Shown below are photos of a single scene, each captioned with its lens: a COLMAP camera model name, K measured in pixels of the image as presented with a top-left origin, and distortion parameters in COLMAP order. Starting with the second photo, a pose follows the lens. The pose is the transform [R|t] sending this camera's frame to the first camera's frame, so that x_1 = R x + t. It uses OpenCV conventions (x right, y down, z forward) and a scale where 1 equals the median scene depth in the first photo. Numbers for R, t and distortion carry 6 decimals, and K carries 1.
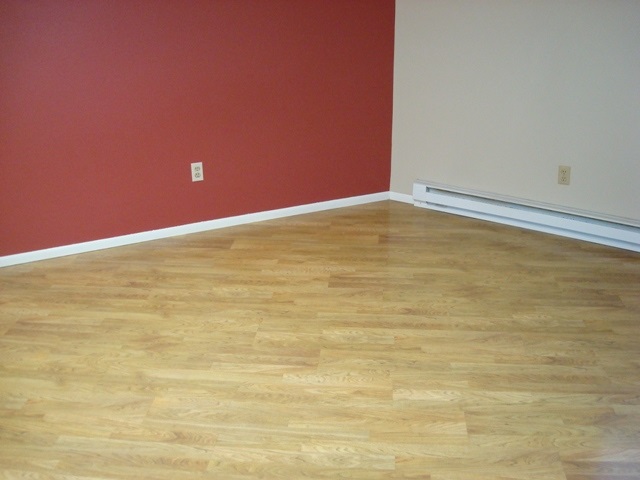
lens RADIAL K [[661.9, 0, 320.5], [0, 661.9, 241.4], [0, 0, 1]] dist [-0.112698, 0.000000]
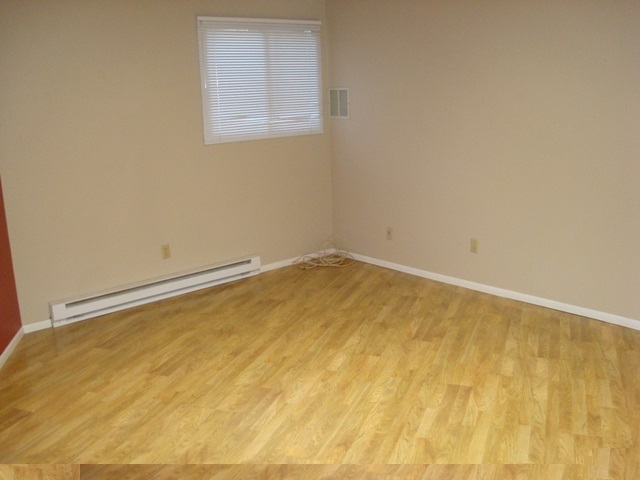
lens RADIAL K [[661.9, 0, 319.7], [0, 661.9, 239.4], [0, 0, 1]] dist [-0.112698, 0.000000]
pose [[0.237915, -0.214467, 0.947312, -1.201902], [0.404478, 0.908602, 0.104120, -0.199294], [-0.883060, 0.358395, 0.302917, 0.432275]]
